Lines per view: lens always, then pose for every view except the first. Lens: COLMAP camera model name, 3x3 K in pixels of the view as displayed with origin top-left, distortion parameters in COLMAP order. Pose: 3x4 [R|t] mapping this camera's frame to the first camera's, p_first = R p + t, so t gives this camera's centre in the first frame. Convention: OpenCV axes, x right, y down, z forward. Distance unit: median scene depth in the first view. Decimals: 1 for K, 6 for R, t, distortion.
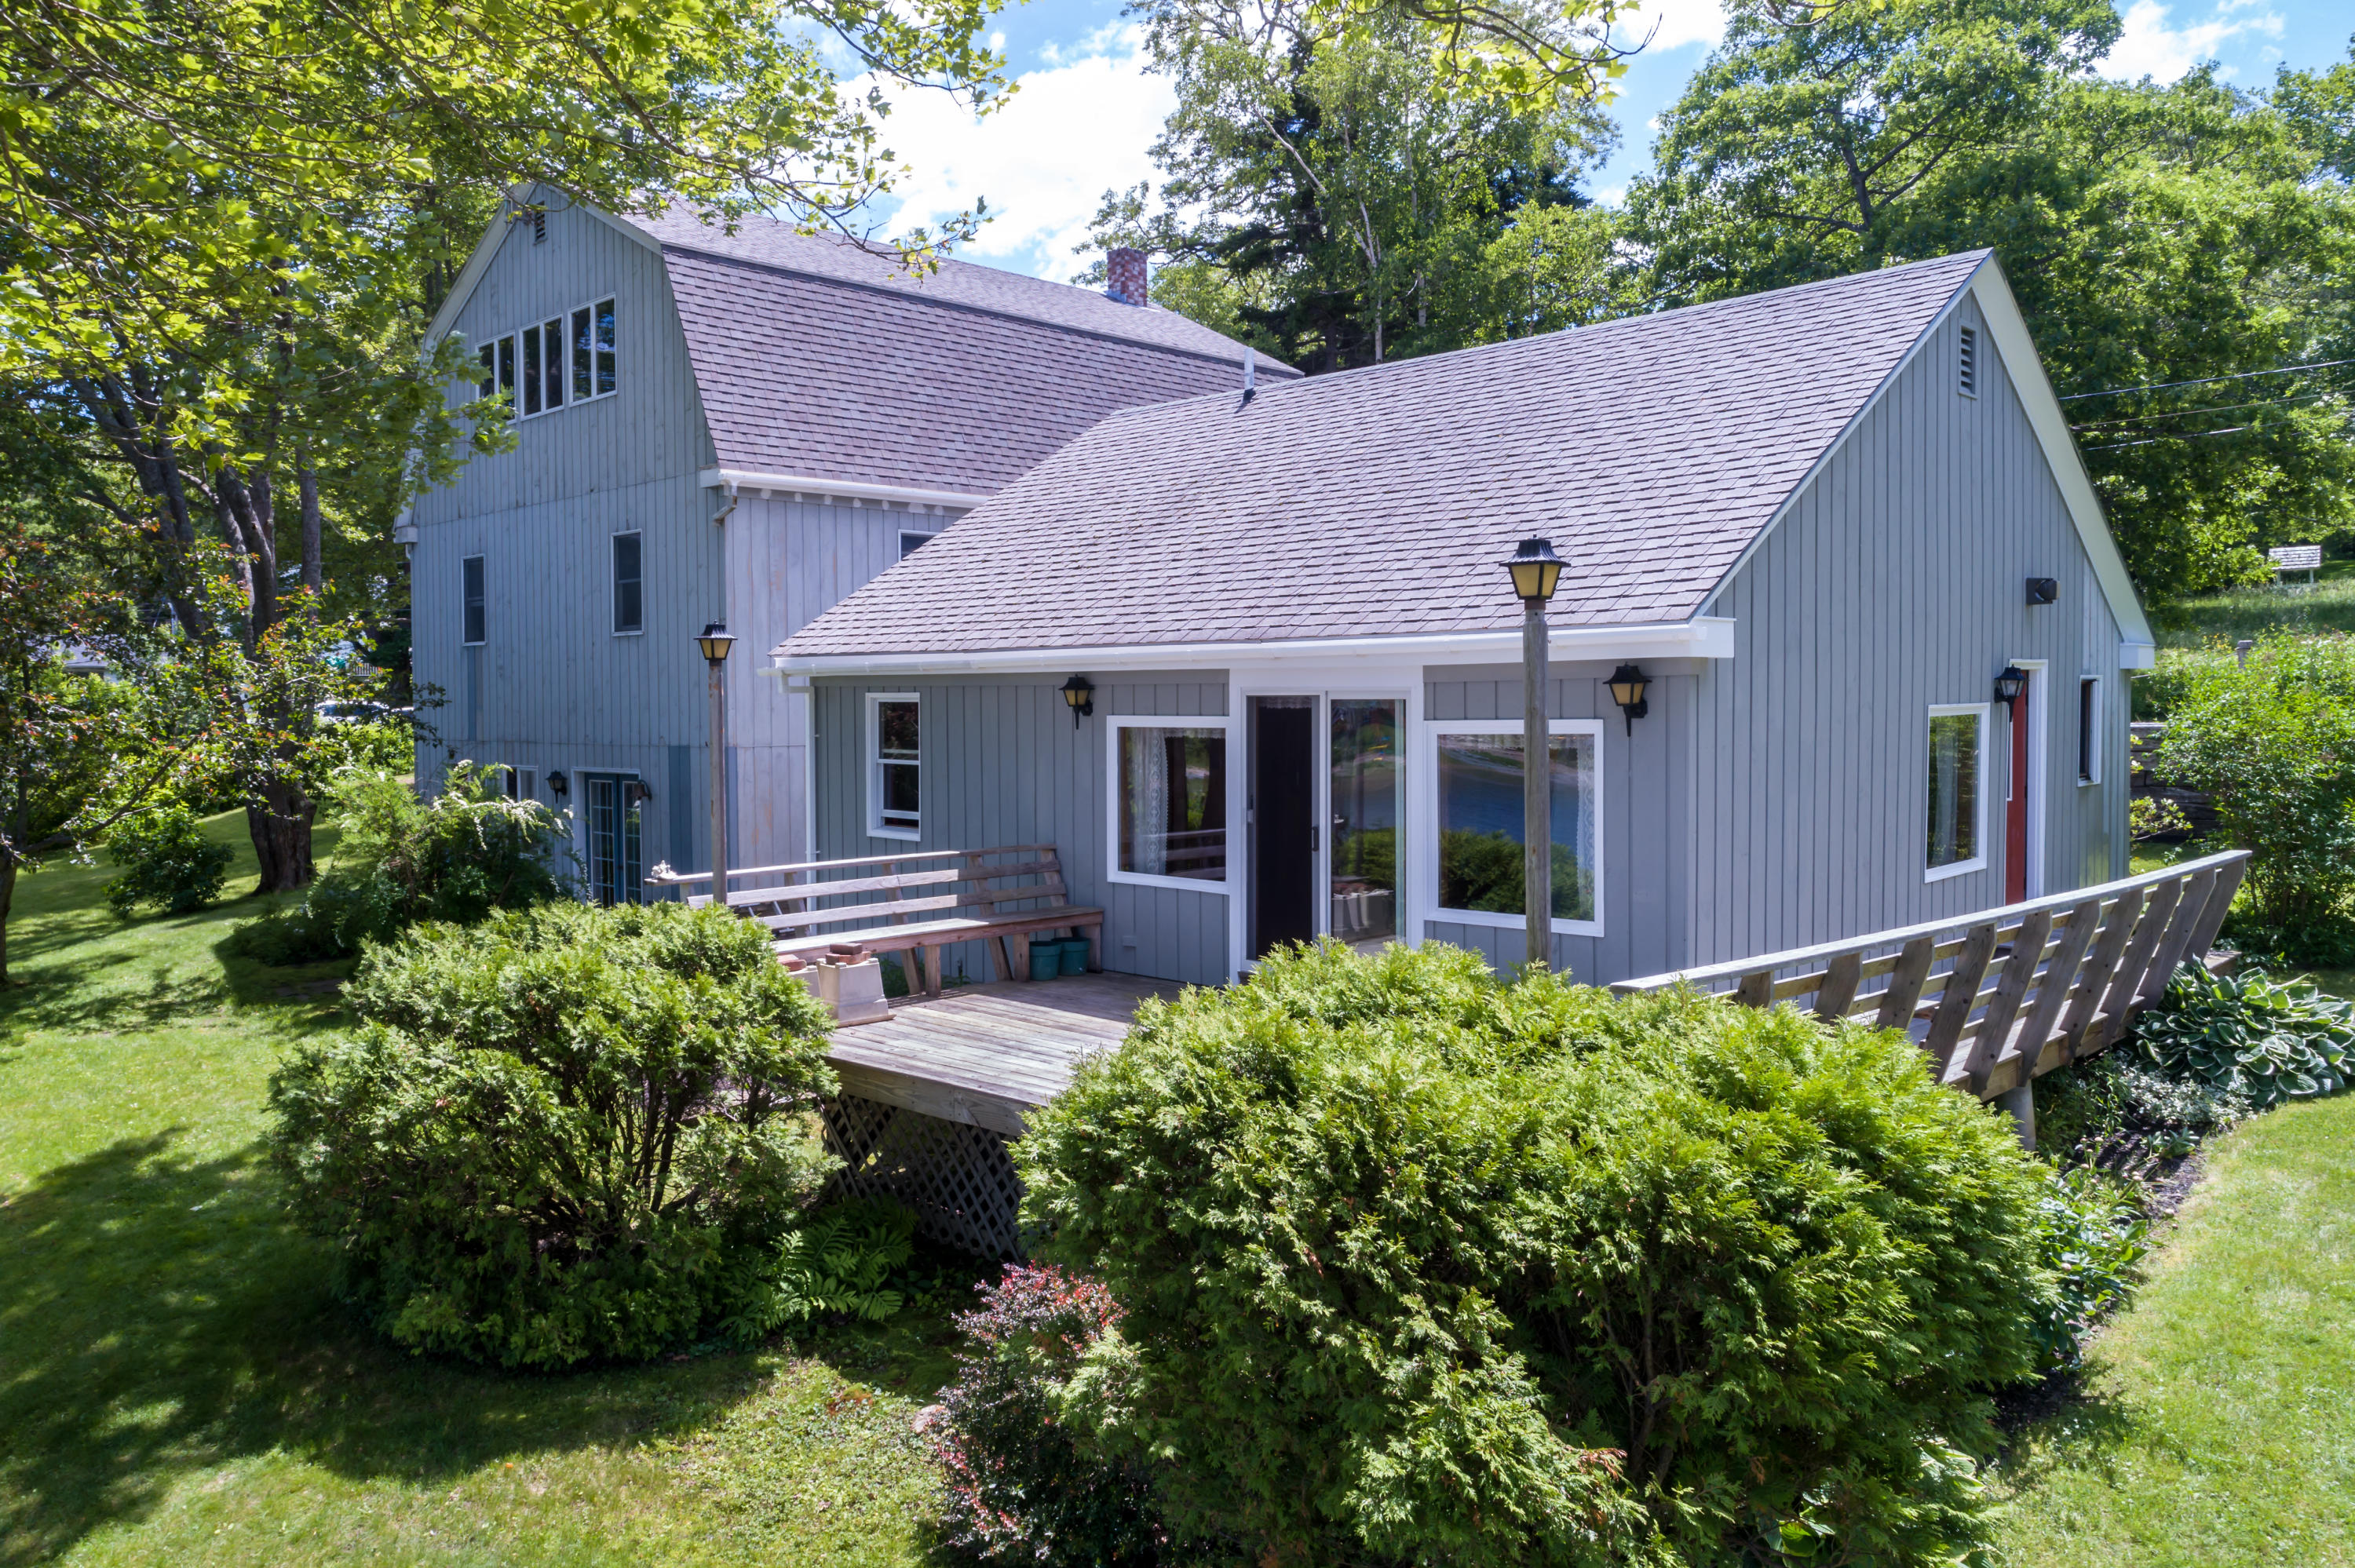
lens RADIAL K [[1656.6, 0, 1177.5], [0, 1656.6, 784.0], [0, 0, 1]] dist [0.003599, 0.002499]
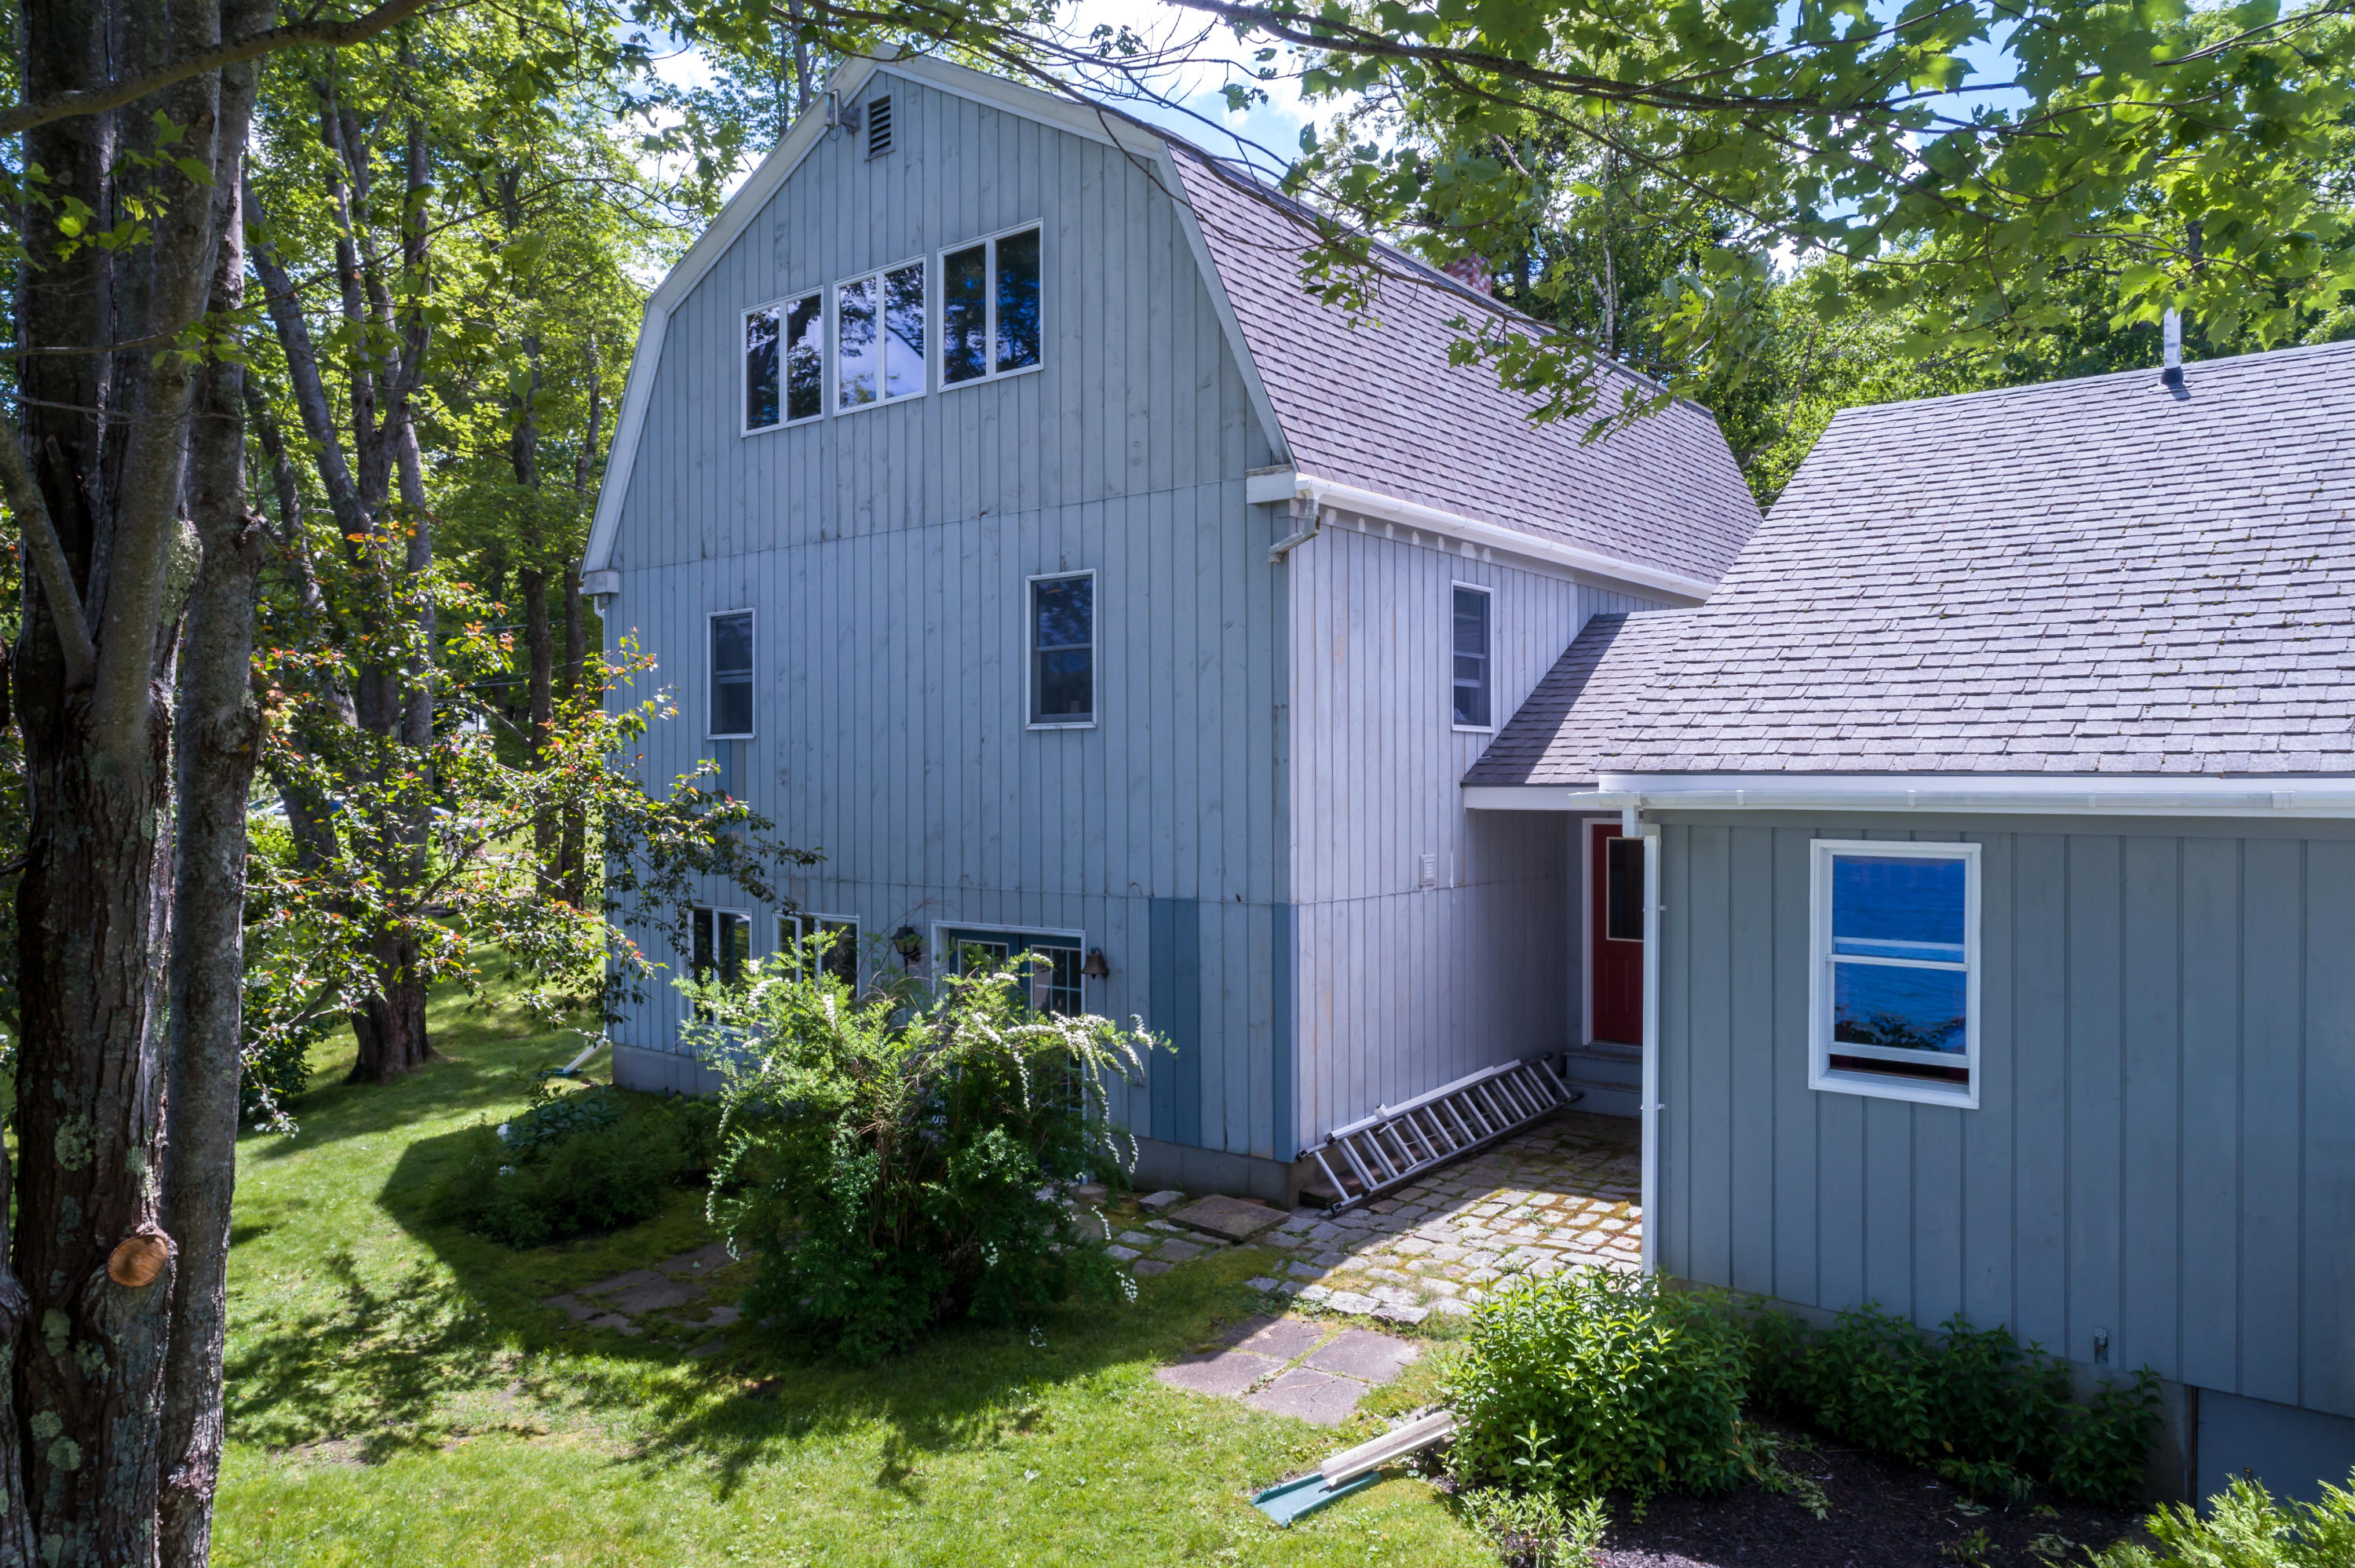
lens RADIAL K [[1585.6, 0, 1177.5], [0, 1585.6, 784.0], [0, 0, 1]] dist [-0.003918, 0.002144]
pose [[0.995413, 0.012298, 0.094880, -0.372335], [-0.007017, 0.998418, -0.055795, -0.034737], [-0.095416, 0.054873, 0.993924, 0.394609]]
